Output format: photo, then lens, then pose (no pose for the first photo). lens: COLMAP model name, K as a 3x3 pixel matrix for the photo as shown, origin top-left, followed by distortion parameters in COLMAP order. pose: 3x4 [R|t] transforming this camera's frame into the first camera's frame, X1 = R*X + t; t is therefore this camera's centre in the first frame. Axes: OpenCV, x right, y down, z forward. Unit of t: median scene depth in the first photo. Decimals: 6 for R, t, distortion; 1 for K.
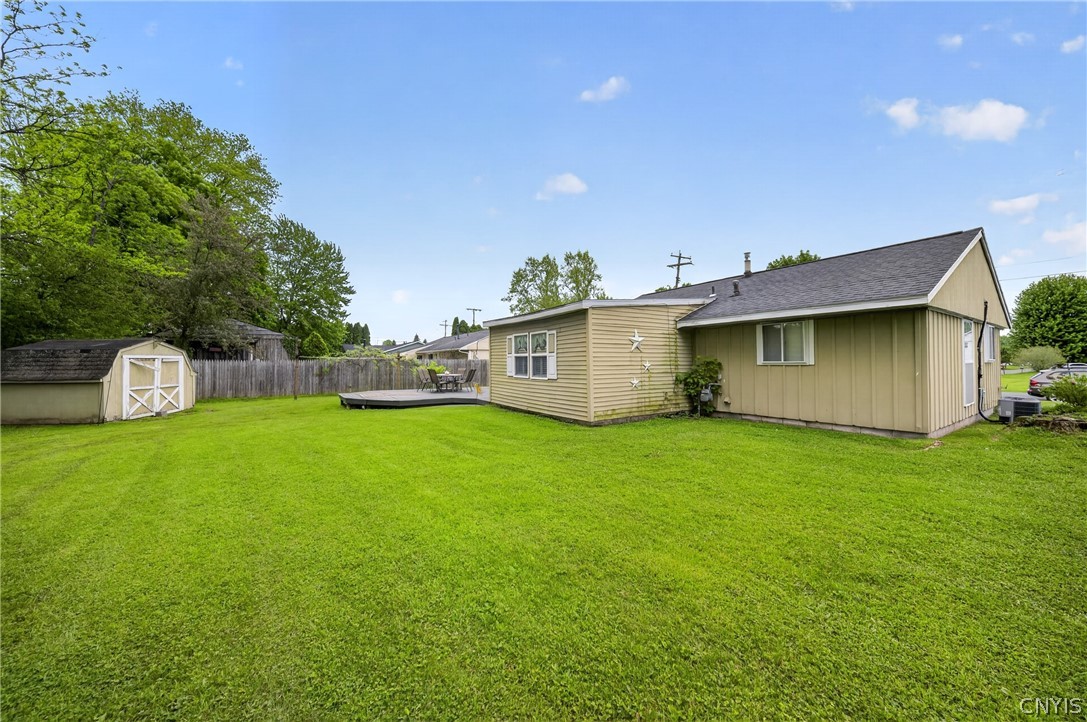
lens RADIAL K [[382.5, 0, 543.5], [0, 382.5, 361.0], [0, 0, 1]] dist [0.000257, 0.000116]
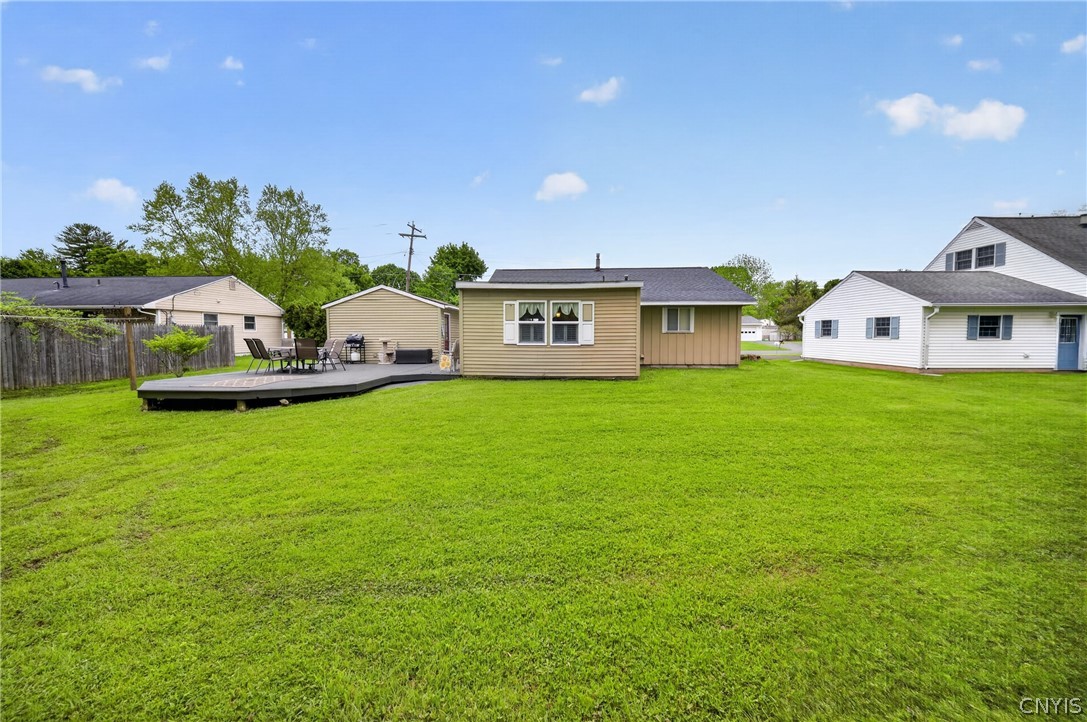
lens RADIAL K [[382.5, 0, 543.5], [0, 382.5, 361.0], [0, 0, 1]] dist [0.000257, 0.000116]
pose [[0.577574, -0.051058, 0.814740, -0.848059], [-0.007128, 0.997689, 0.067576, 0.017347], [-0.816307, -0.044837, 0.575875, 0.391235]]
